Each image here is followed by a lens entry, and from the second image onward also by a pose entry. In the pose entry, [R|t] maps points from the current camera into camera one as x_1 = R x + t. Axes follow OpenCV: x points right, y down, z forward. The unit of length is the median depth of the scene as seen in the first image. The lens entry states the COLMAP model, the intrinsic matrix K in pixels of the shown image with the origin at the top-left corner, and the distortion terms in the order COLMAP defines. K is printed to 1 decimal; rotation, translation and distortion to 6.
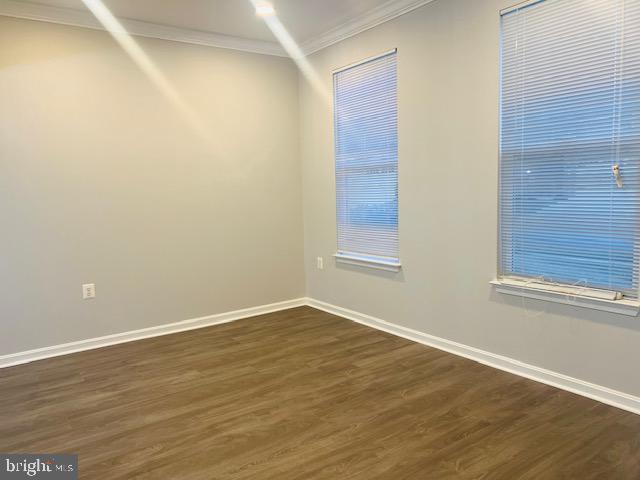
lens RADIAL K [[472.6, 0, 320.1], [0, 472.6, 239.1], [0, 0, 1]] dist [0.052772, -0.048650]
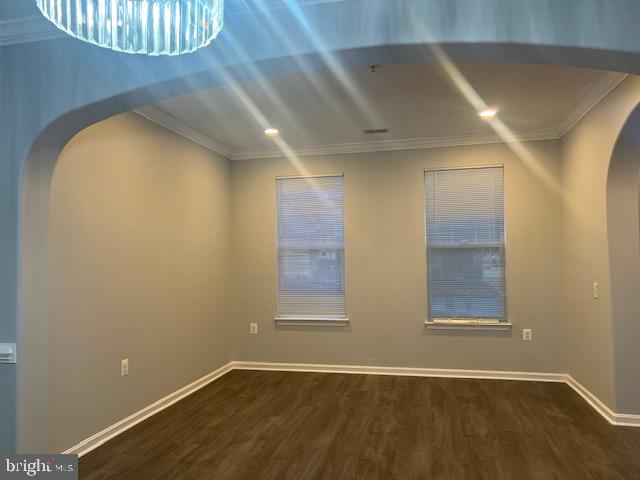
lens RADIAL K [[472.6, 0, 315.7], [0, 472.6, 242.0], [0, 0, 1]] dist [0.052772, -0.048650]
pose [[0.750084, 0.047206, 0.659656, -1.037489], [0.060111, 0.988454, -0.139086, 0.018219], [-0.658606, 0.143979, 0.738586, -0.010630]]
